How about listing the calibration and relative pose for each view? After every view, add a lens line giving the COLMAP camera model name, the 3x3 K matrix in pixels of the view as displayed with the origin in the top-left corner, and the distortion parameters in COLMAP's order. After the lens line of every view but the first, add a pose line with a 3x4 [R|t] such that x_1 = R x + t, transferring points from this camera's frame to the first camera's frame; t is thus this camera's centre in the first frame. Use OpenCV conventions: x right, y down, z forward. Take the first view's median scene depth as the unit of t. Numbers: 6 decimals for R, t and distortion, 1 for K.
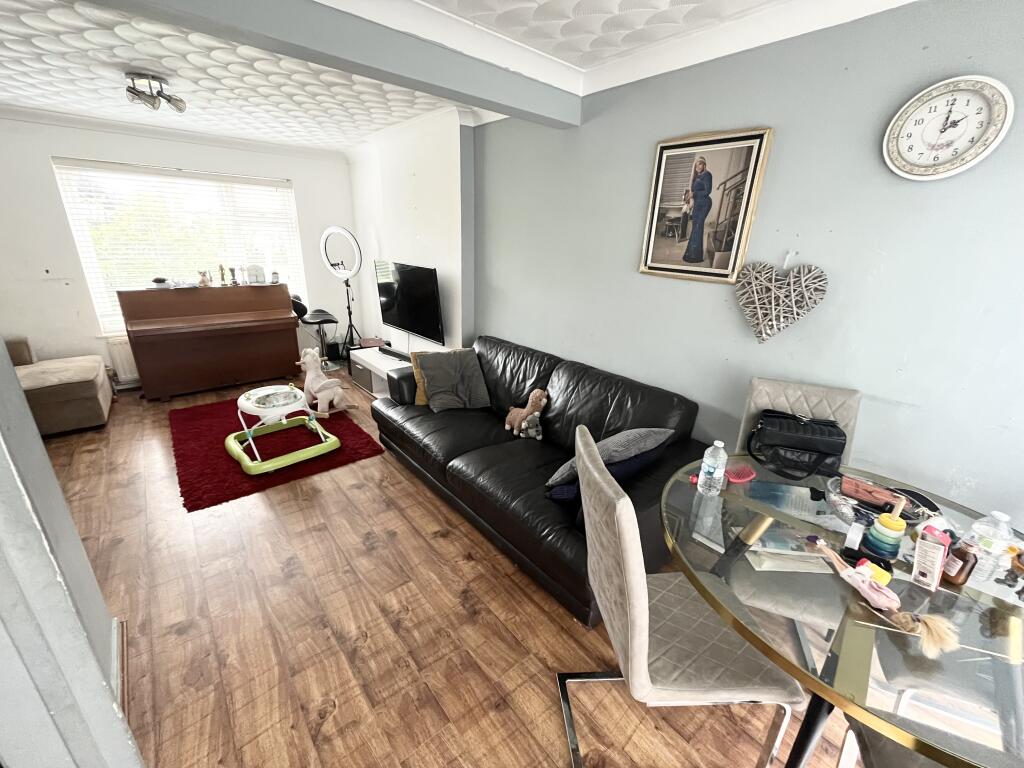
lens RADIAL K [[412.5, 0, 511.3], [0, 412.5, 384.4], [0, 0, 1]] dist [-0.001128, -0.000051]
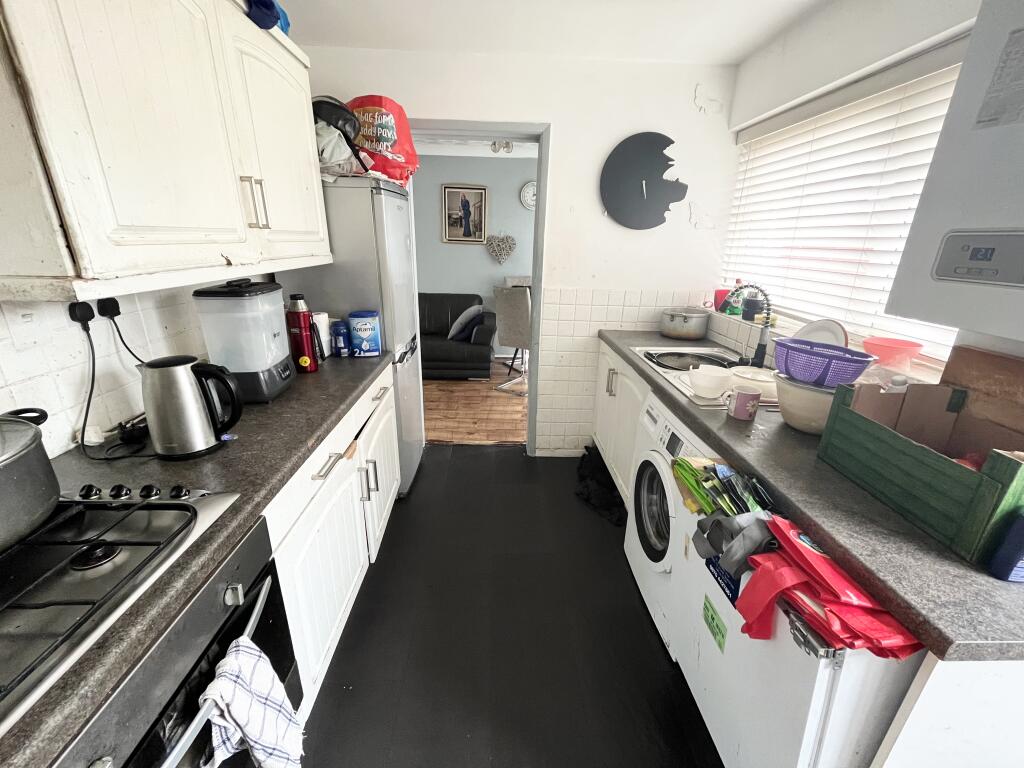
lens RADIAL K [[412.5, 0, 510.4], [0, 412.5, 382.7], [0, 0, 1]] dist [-0.001128, -0.000051]
pose [[0.626956, -0.273706, 0.729391, -1.483129], [0.261002, 0.955940, 0.134373, 0.276872], [-0.734033, 0.106126, 0.670770, -0.752365]]
